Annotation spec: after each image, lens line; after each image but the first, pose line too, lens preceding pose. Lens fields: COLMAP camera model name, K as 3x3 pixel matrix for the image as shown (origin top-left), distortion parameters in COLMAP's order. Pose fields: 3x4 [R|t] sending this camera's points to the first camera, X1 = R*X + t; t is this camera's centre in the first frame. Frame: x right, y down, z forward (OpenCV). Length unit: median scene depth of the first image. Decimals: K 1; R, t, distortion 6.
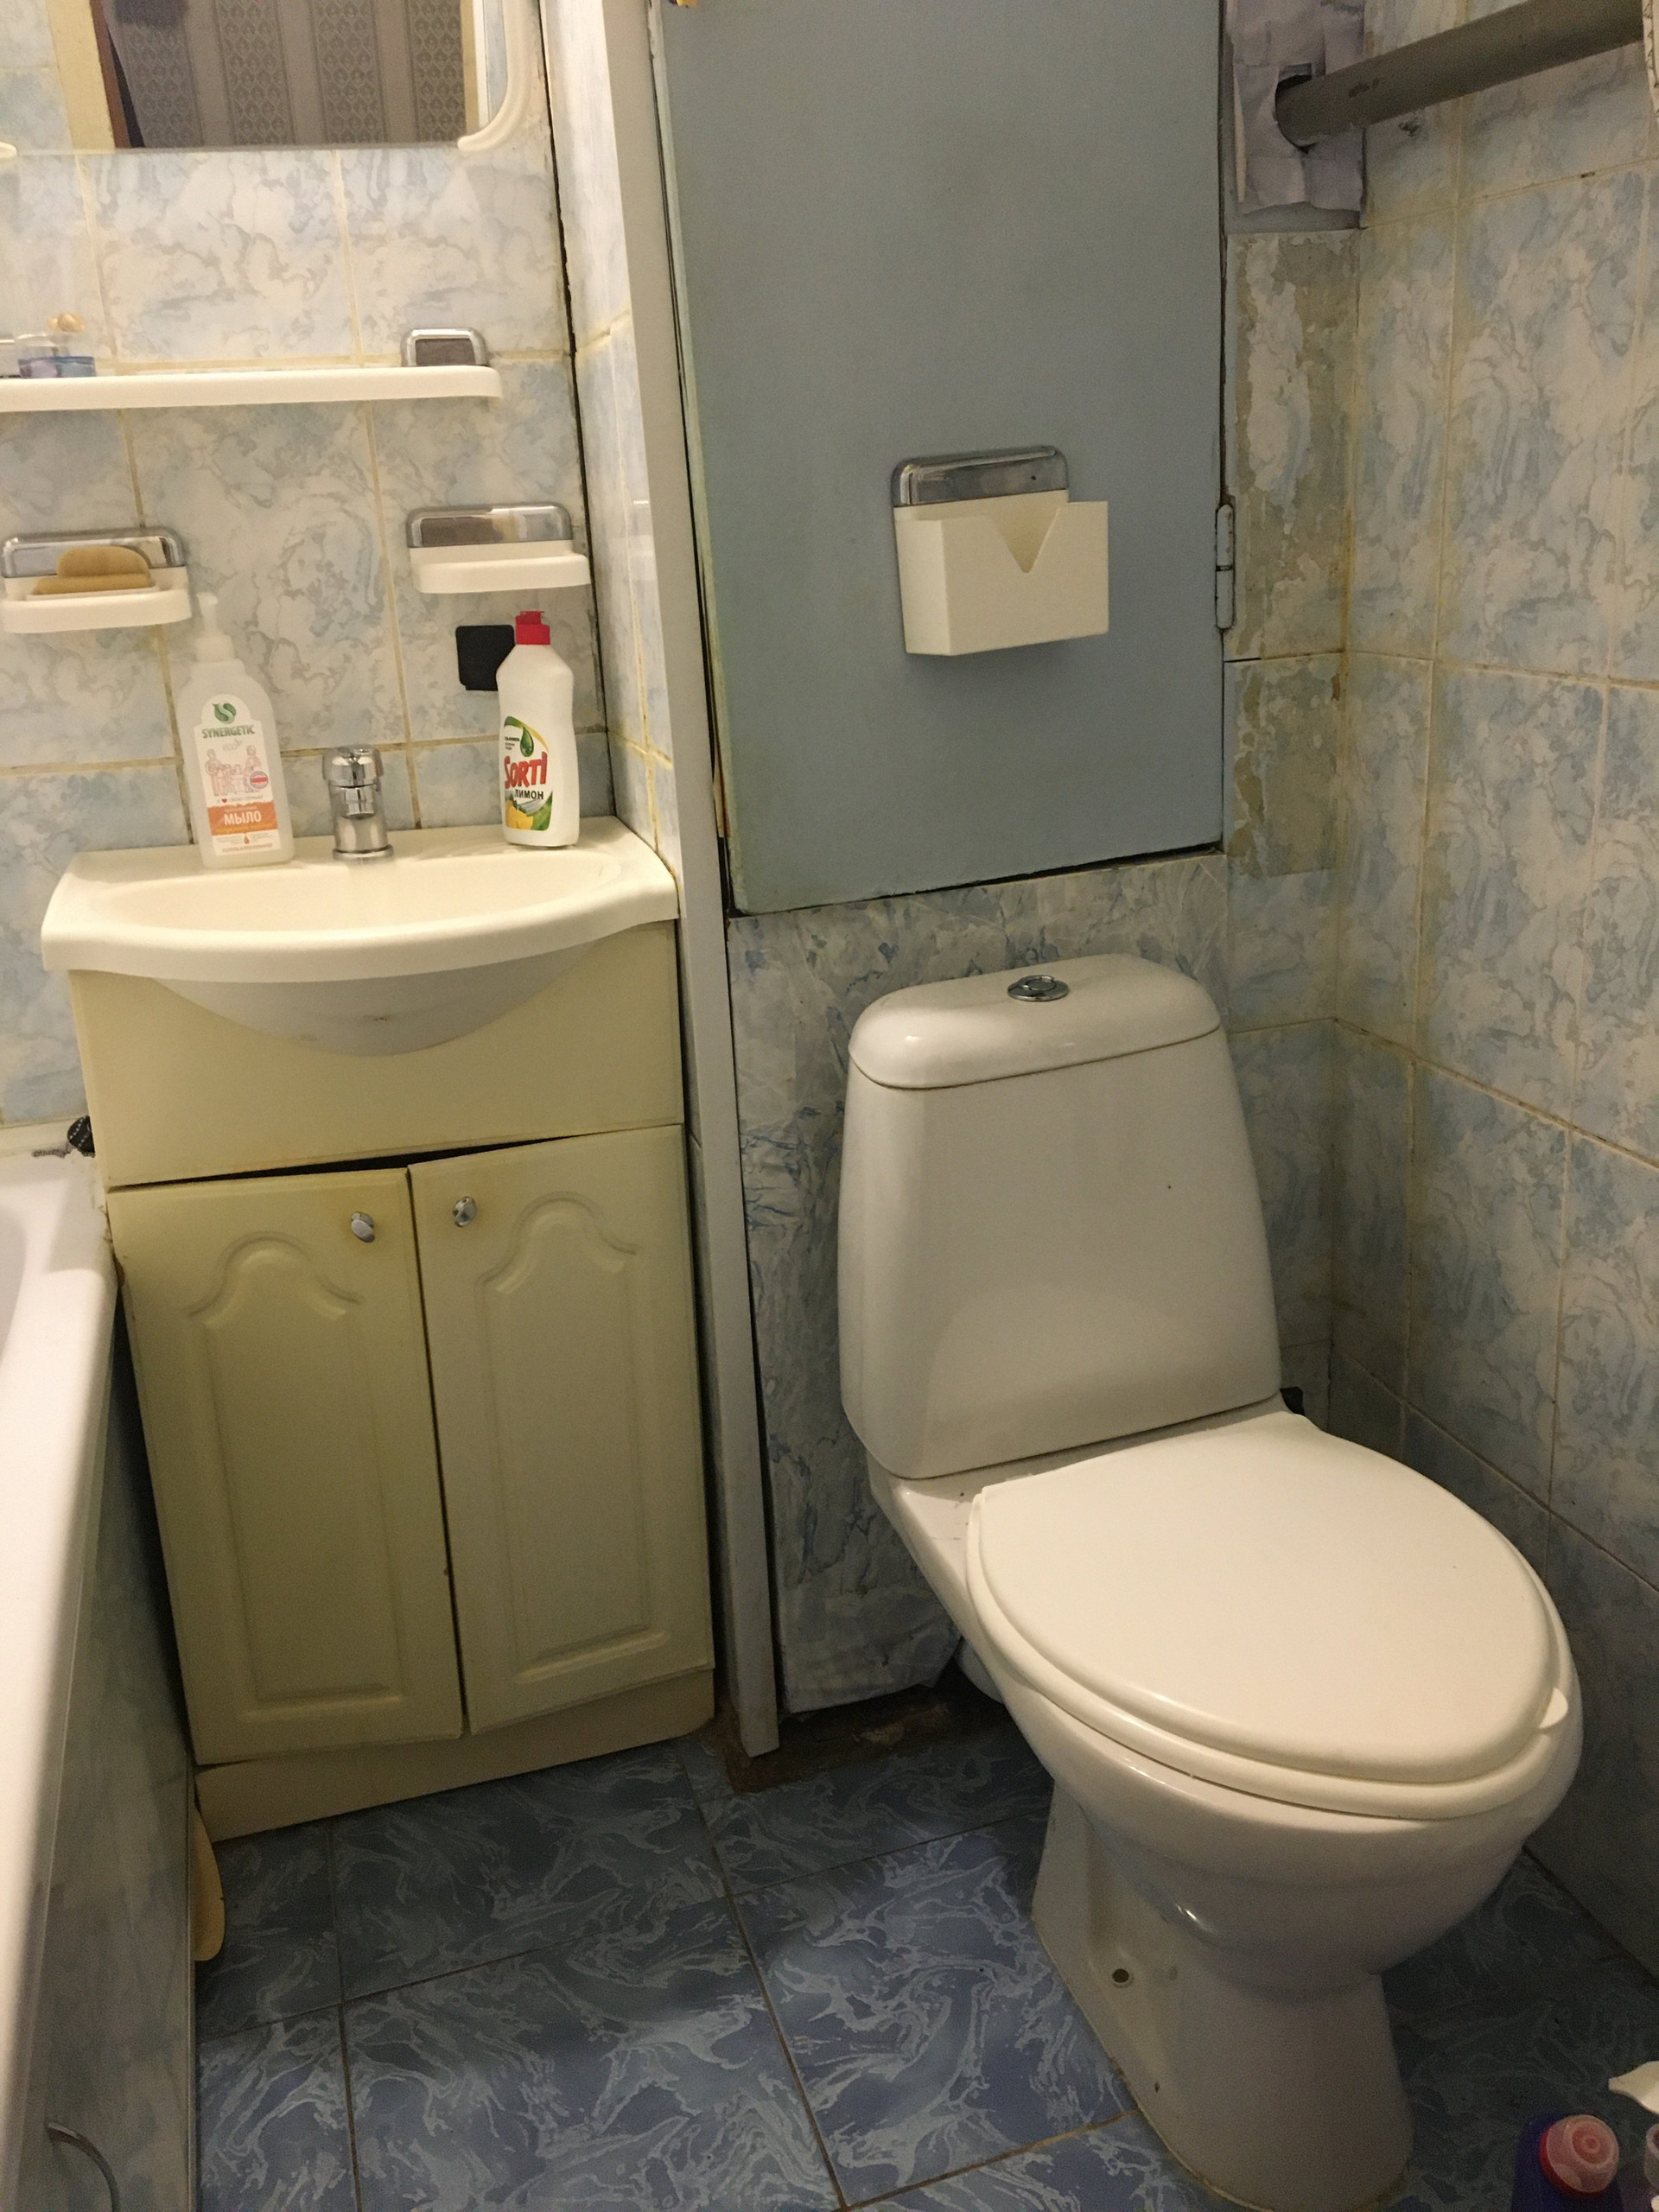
lens RADIAL K [[1818.9, 0, 847.3], [0, 1818.9, 1125.3], [0, 0, 1]] dist [0.037062, -0.074024]
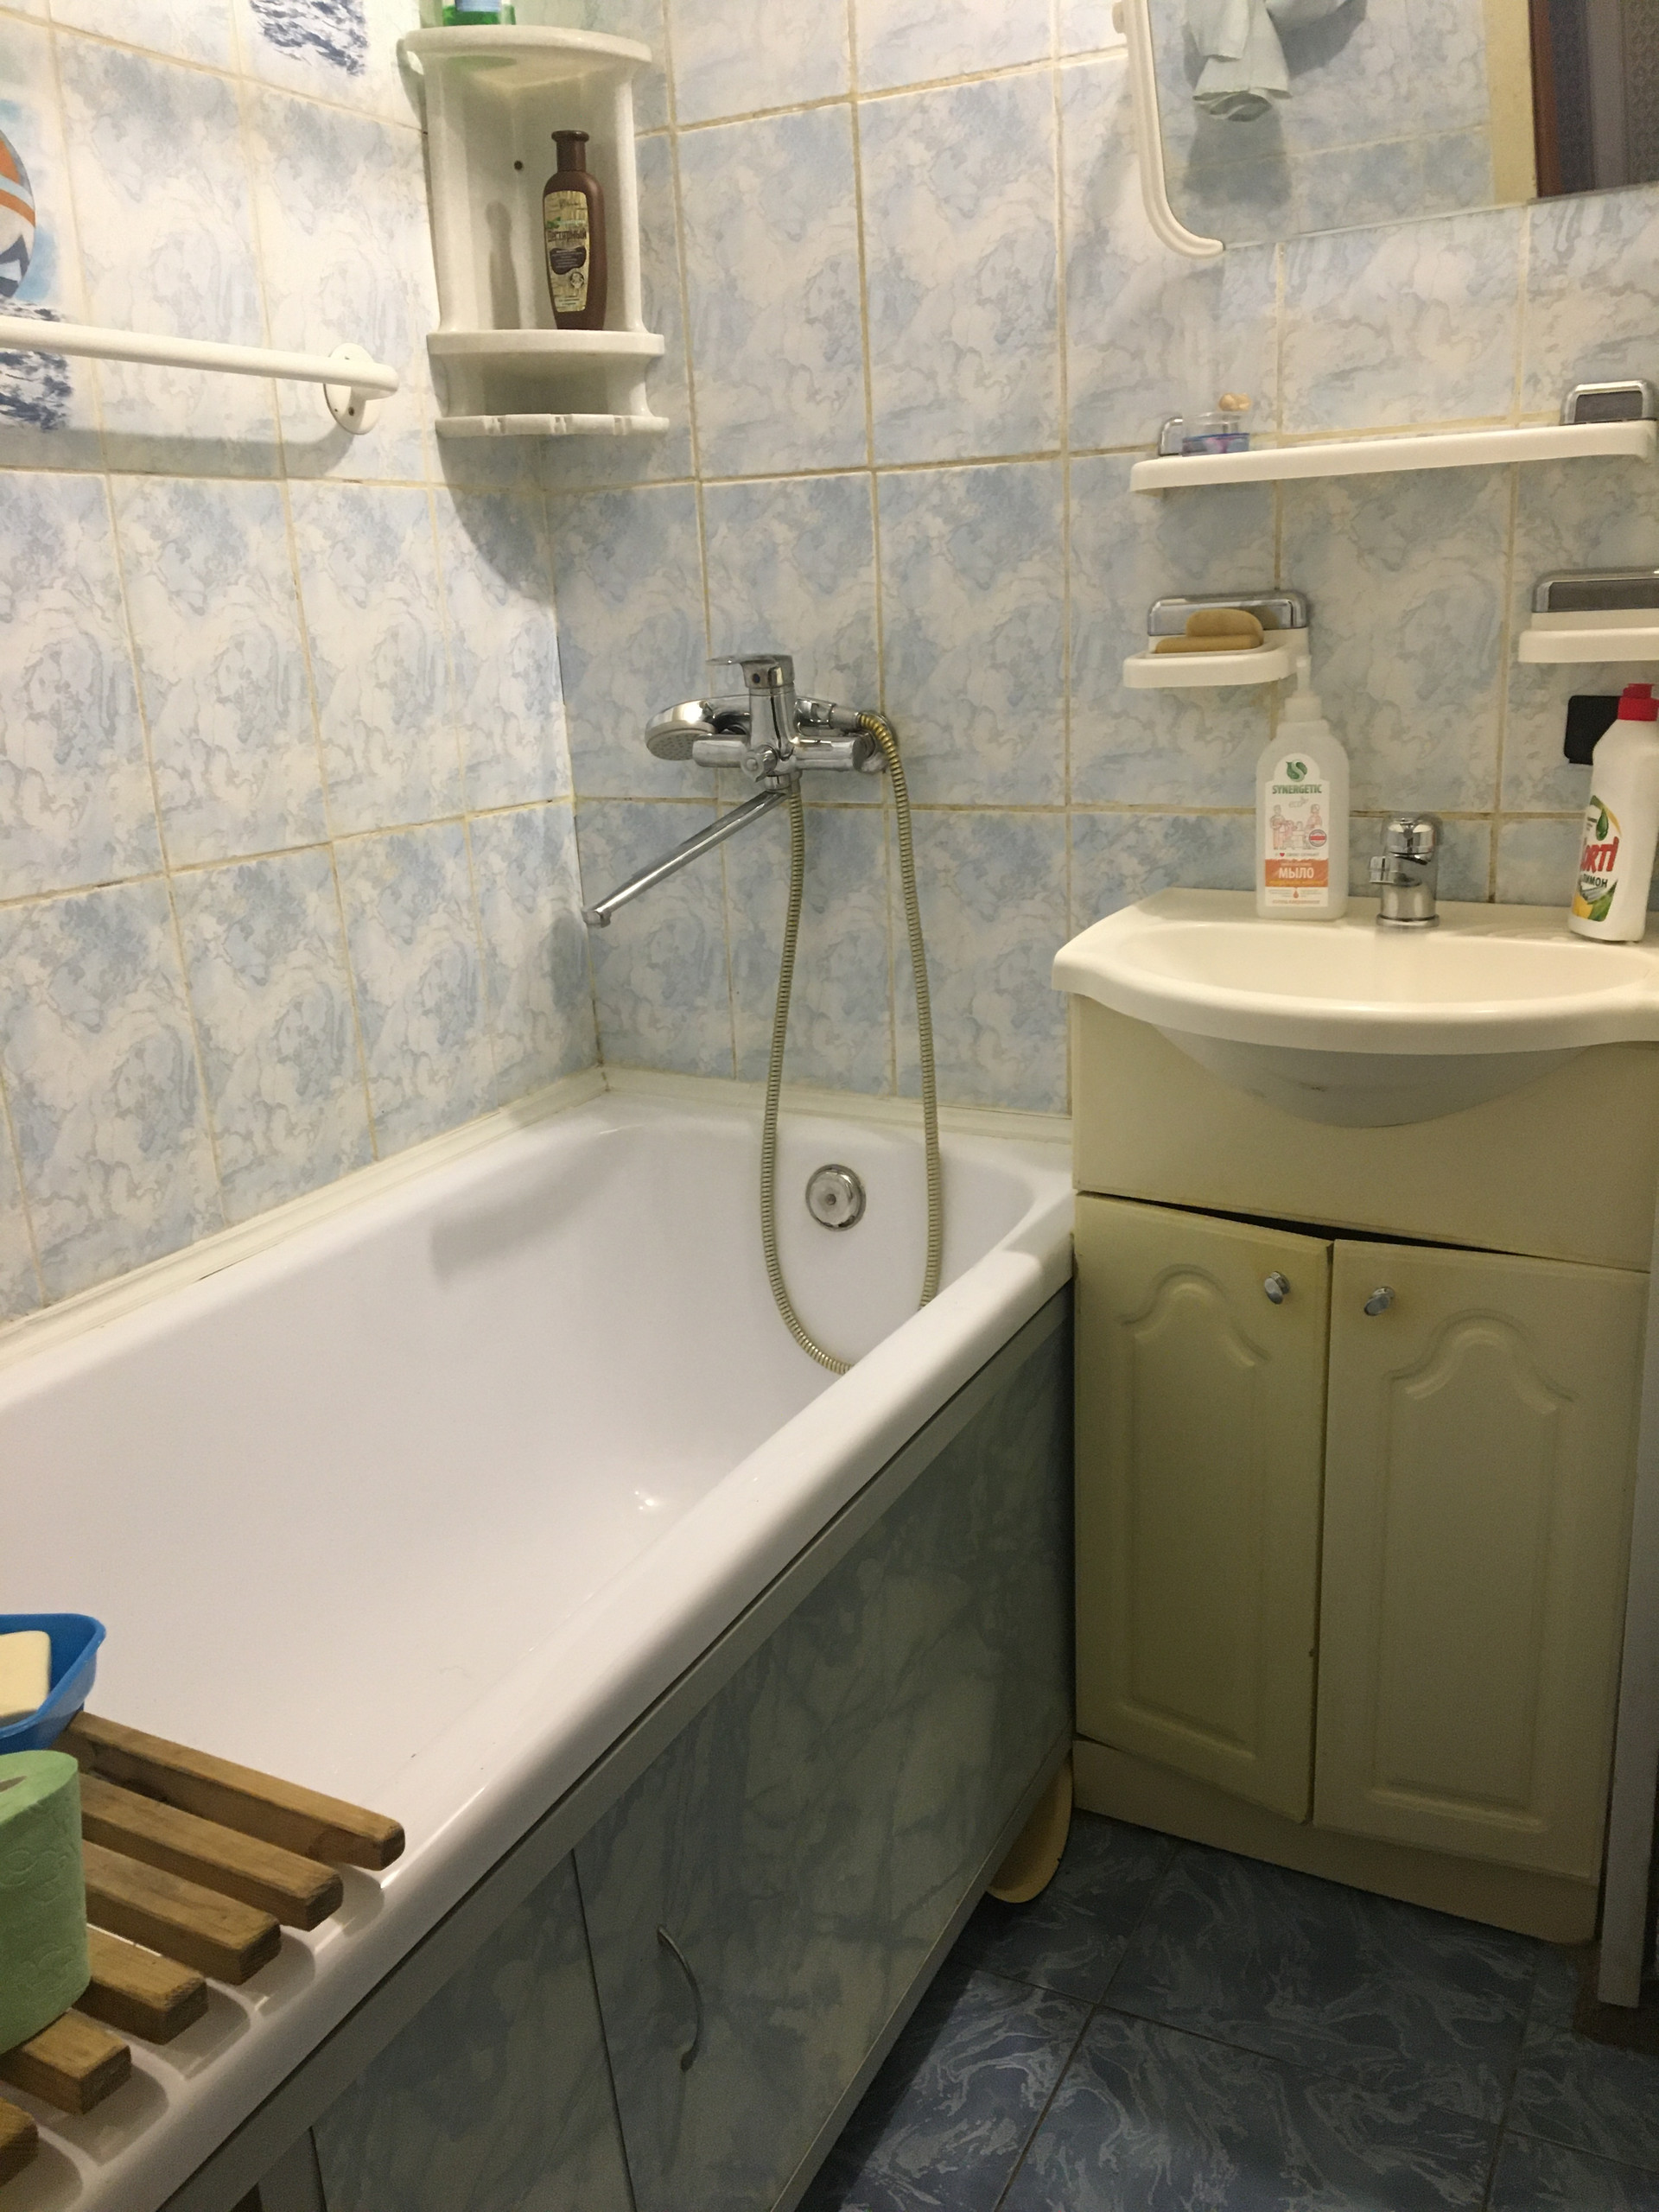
lens RADIAL K [[1818.9, 0, 826.7], [0, 1818.9, 1125.9], [0, 0, 1]] dist [0.037062, -0.074024]
pose [[0.705370, 0.207098, -0.677911, 0.208727], [-0.215894, 0.973698, 0.072820, -0.047421], [0.675161, 0.094992, 0.731528, 0.084204]]
